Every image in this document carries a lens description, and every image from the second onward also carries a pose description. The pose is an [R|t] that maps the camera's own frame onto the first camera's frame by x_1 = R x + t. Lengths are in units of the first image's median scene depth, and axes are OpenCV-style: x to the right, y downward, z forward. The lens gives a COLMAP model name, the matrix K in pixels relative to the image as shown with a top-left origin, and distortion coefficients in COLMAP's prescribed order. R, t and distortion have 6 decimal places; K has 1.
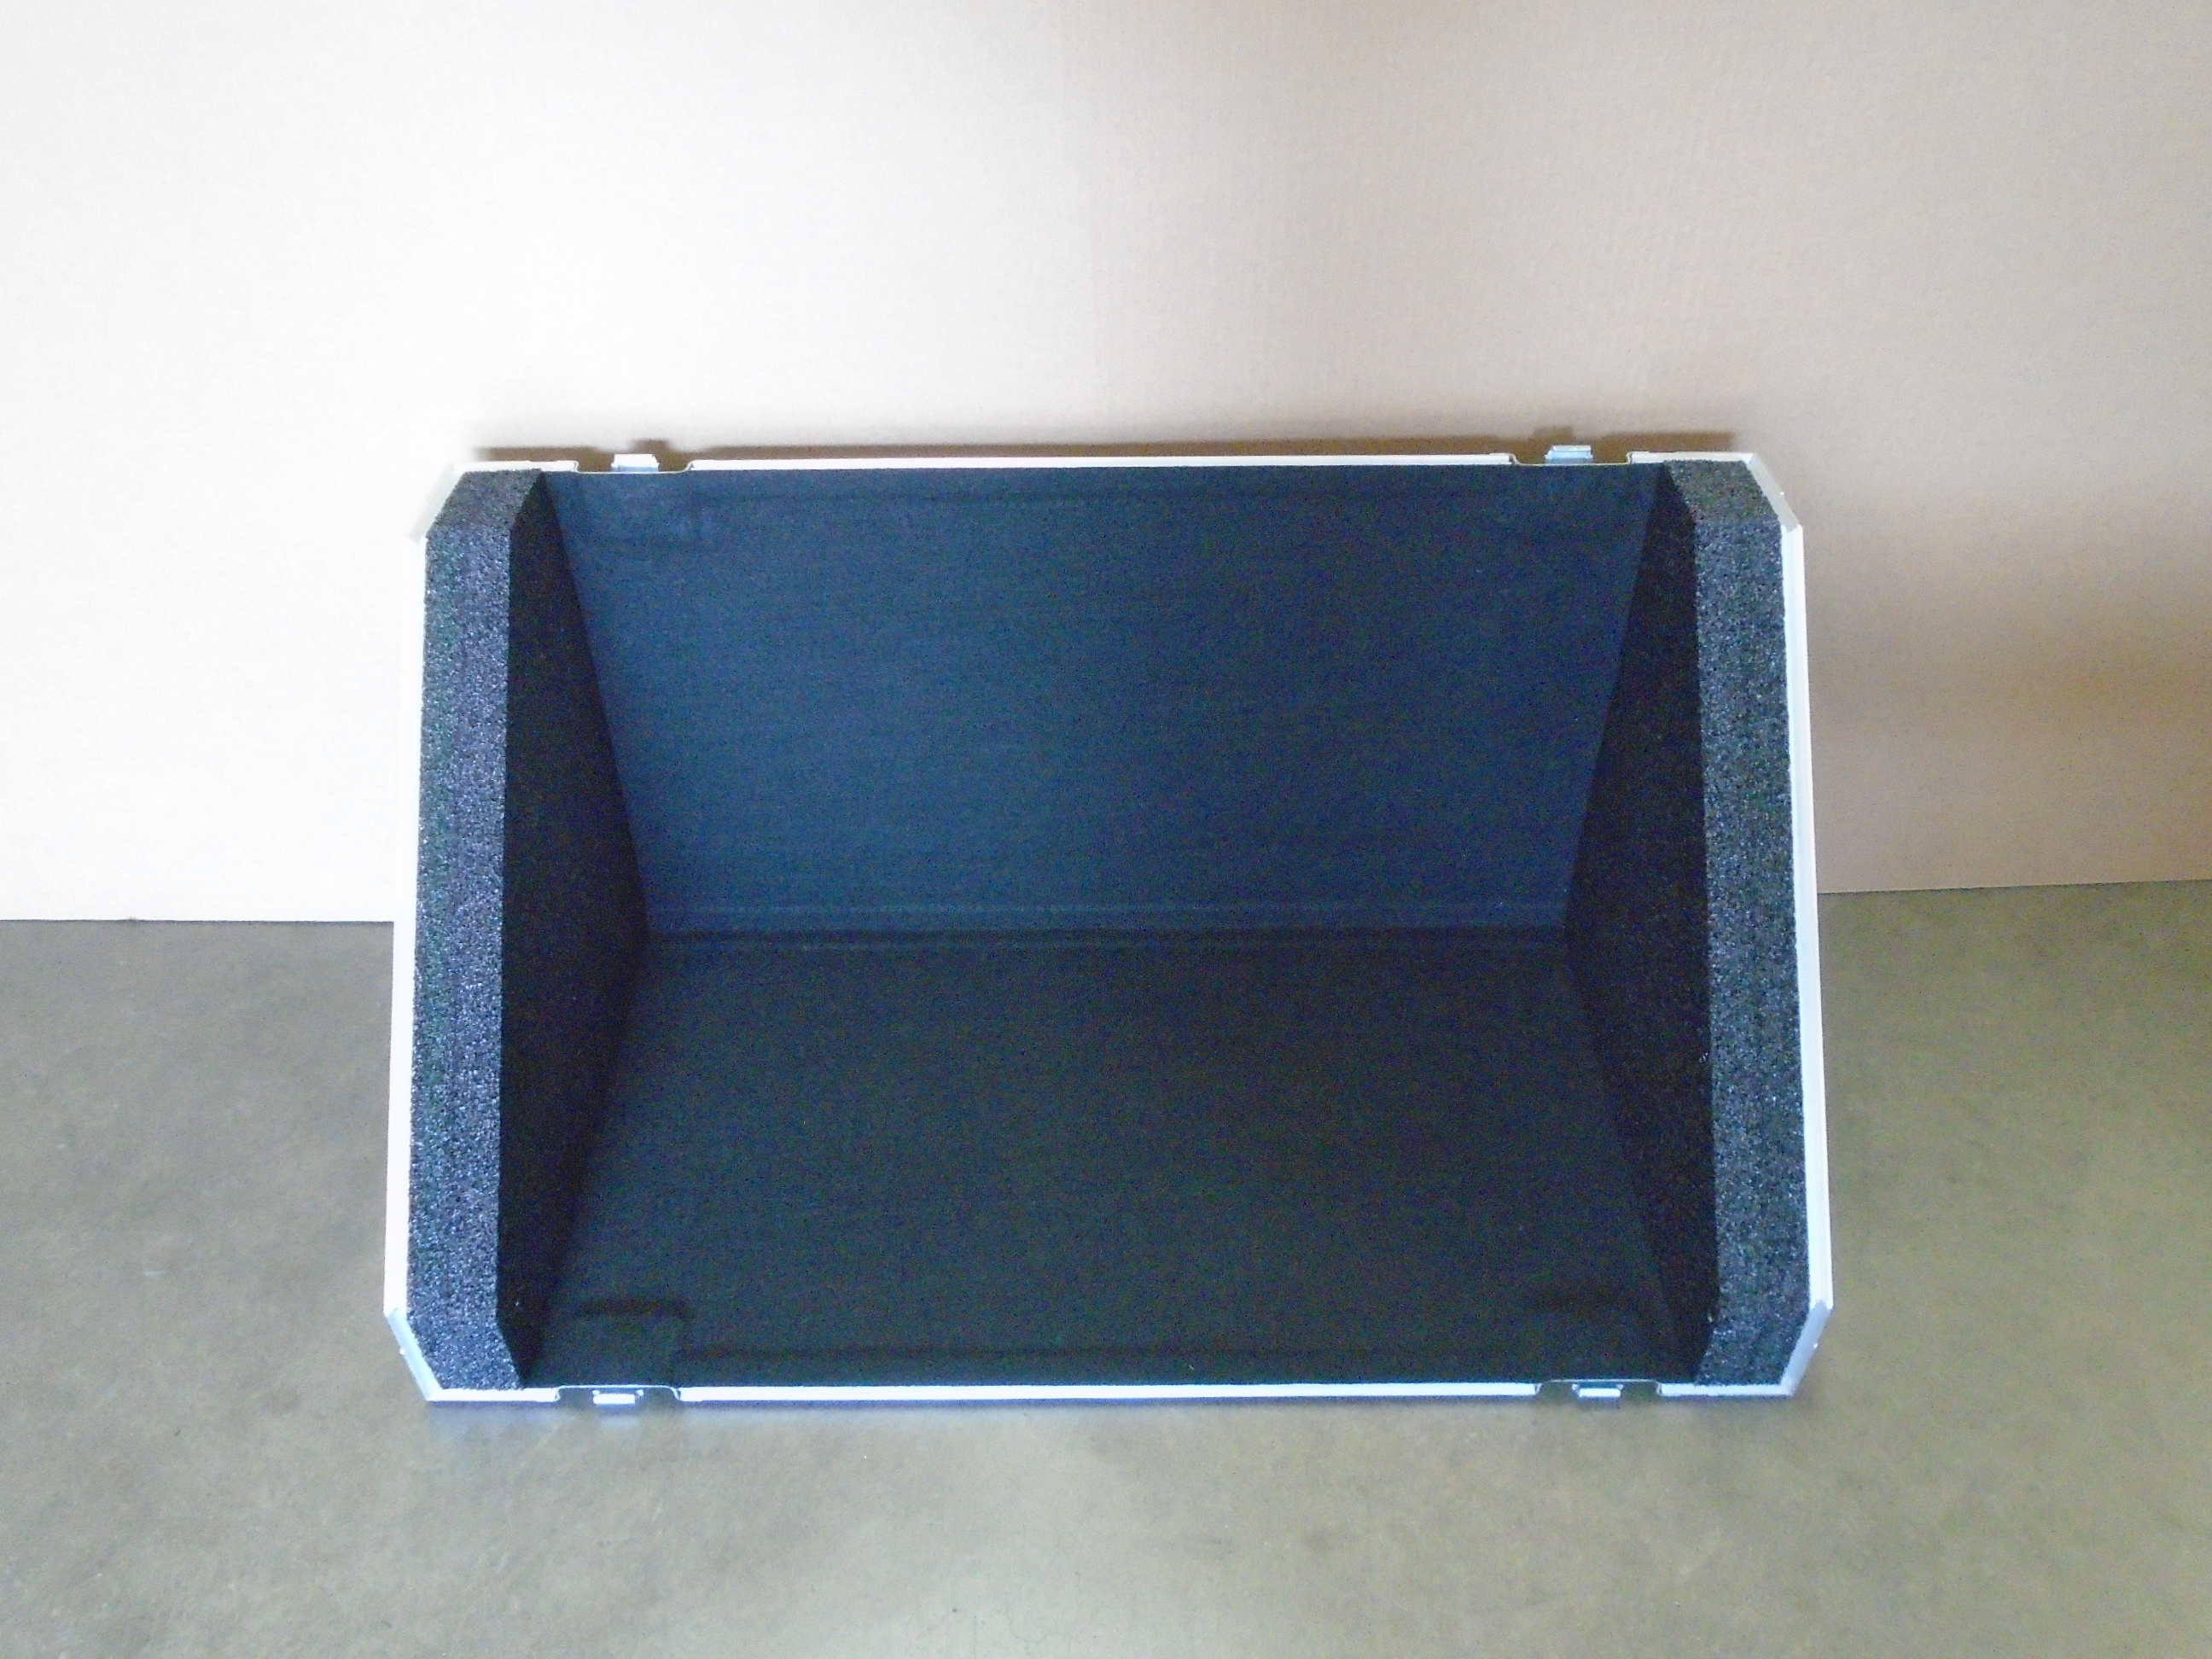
lens RADIAL K [[1726.3, 0, 1103.7], [0, 1726.3, 824.0], [0, 0, 1]] dist [-0.015455, 0.007211]
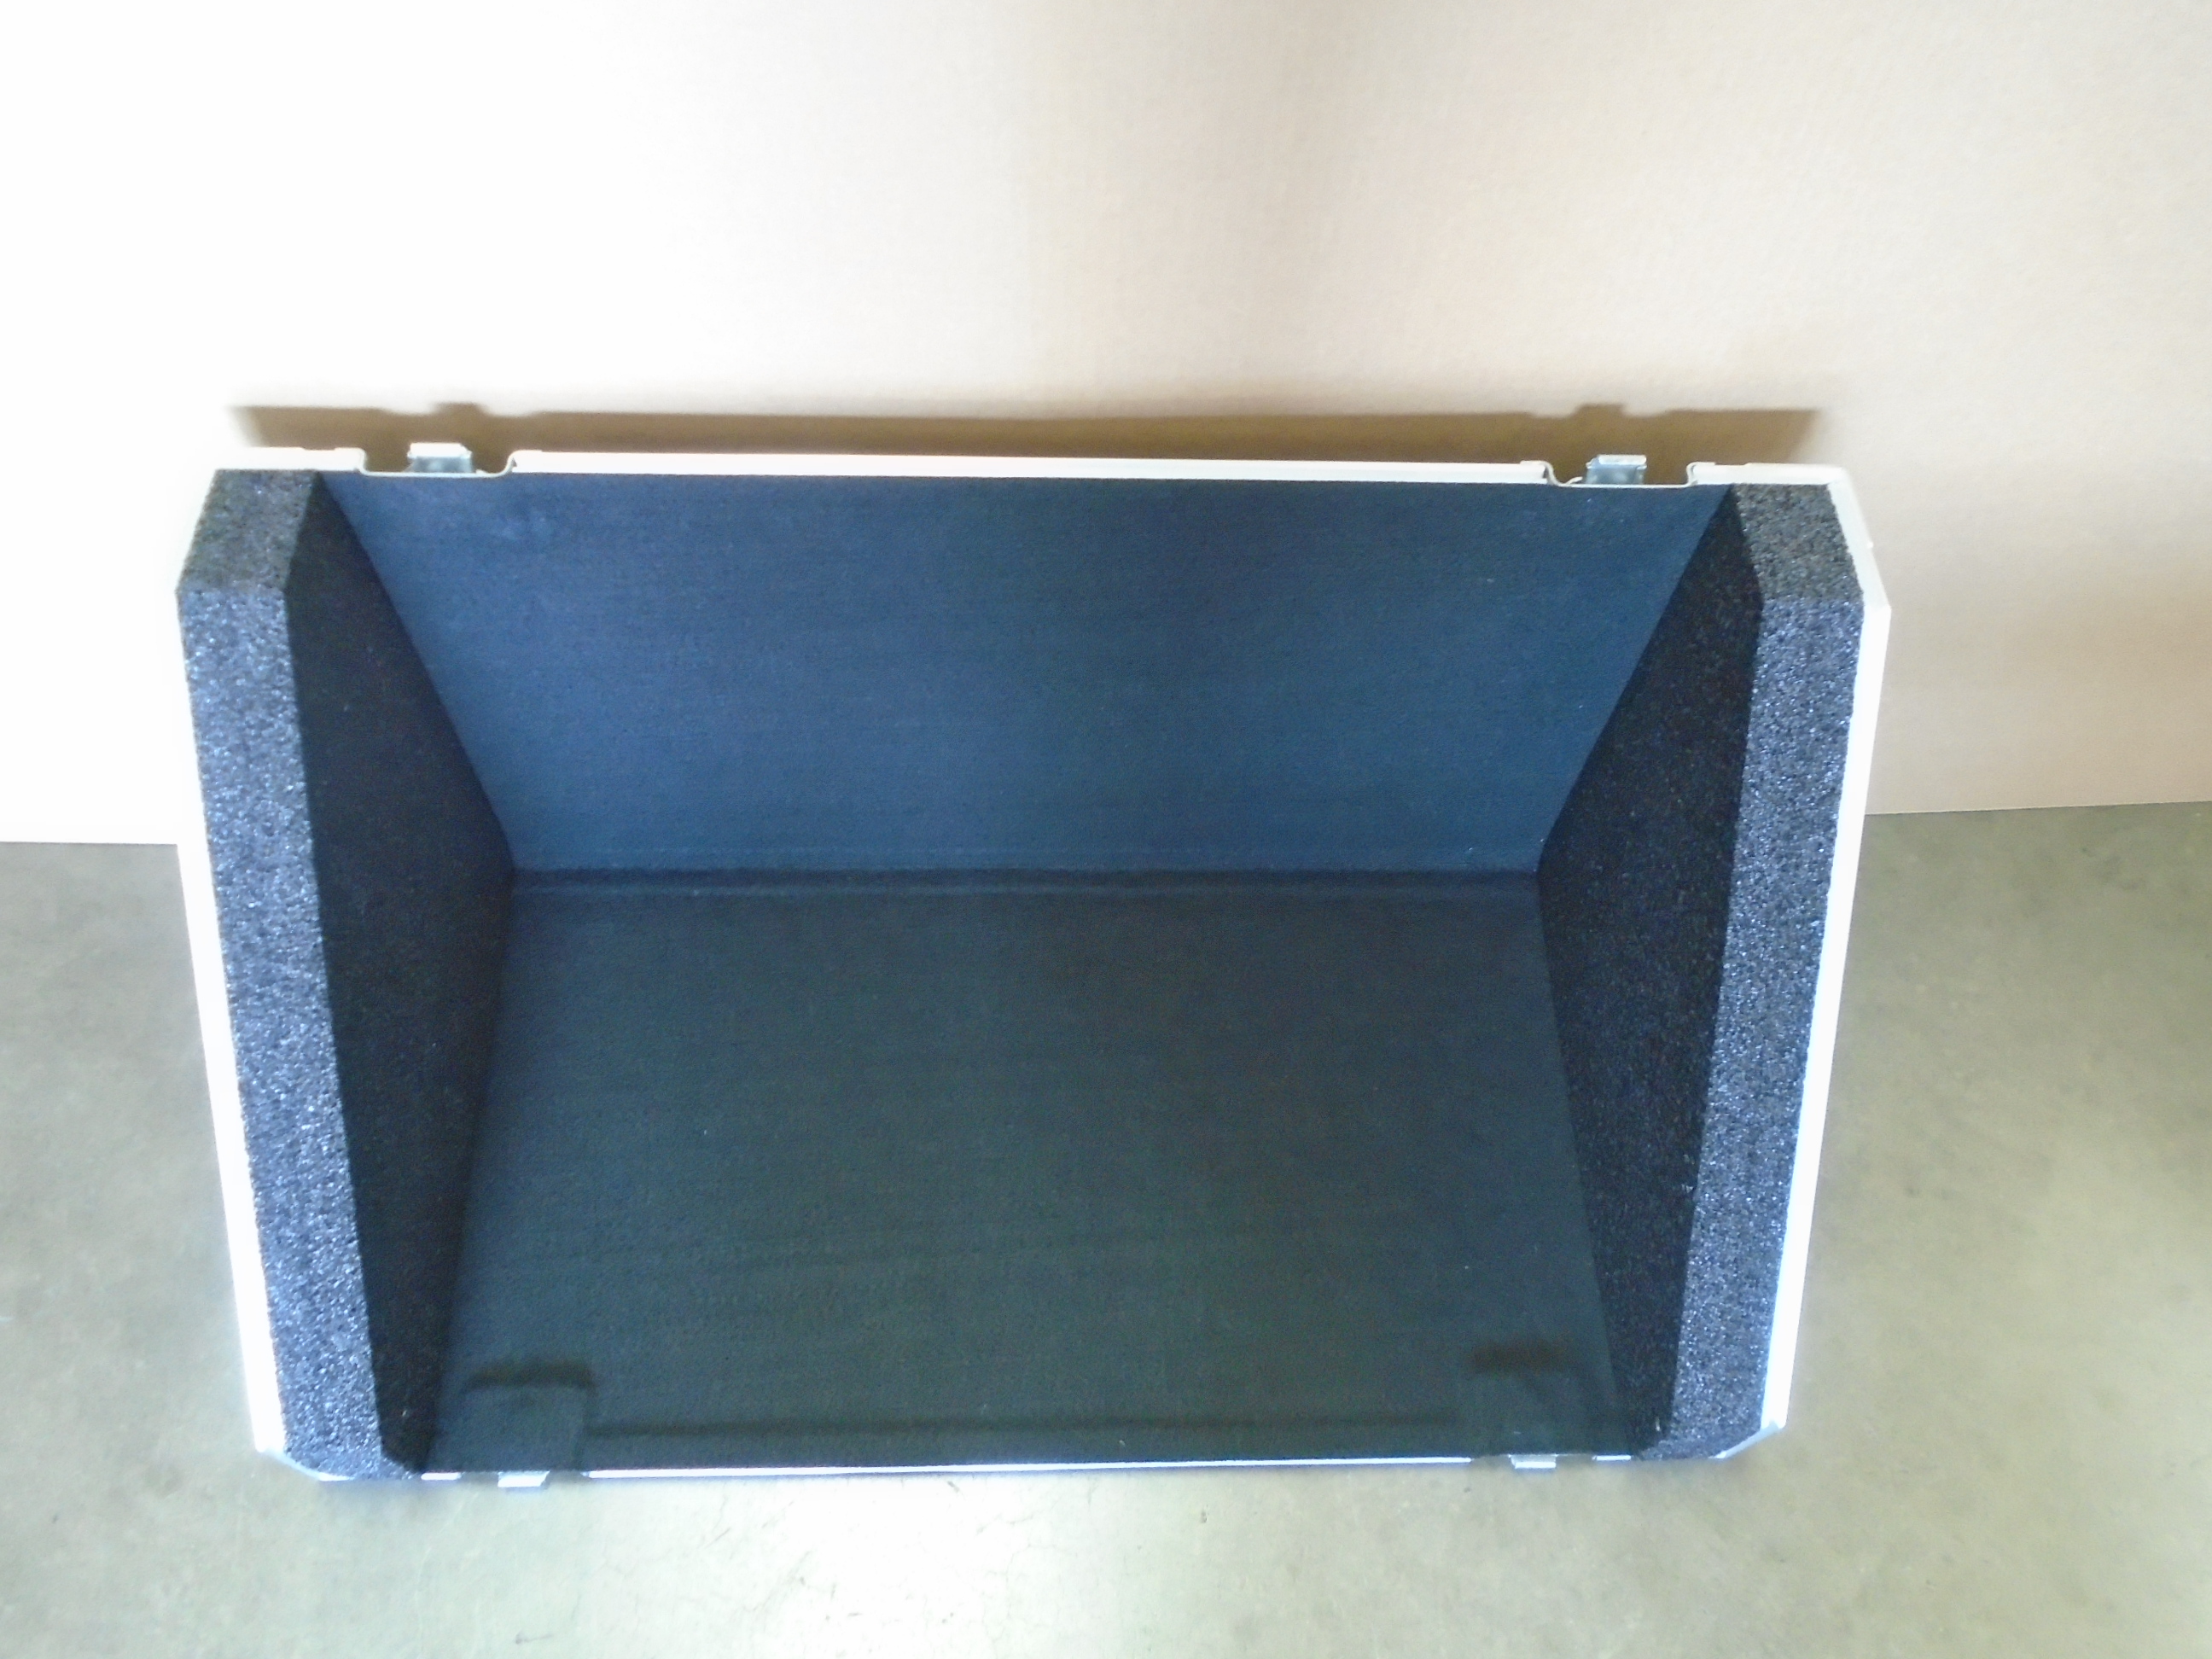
lens RADIAL K [[1726.3, 0, 1106.5], [0, 1726.3, 831.6], [0, 0, 1]] dist [-0.015455, 0.007211]
pose [[0.998424, 0.004443, 0.055939, -0.014156], [-0.022892, 0.942383, 0.333751, -0.339162], [-0.051233, -0.334506, 0.941000, 0.208949]]
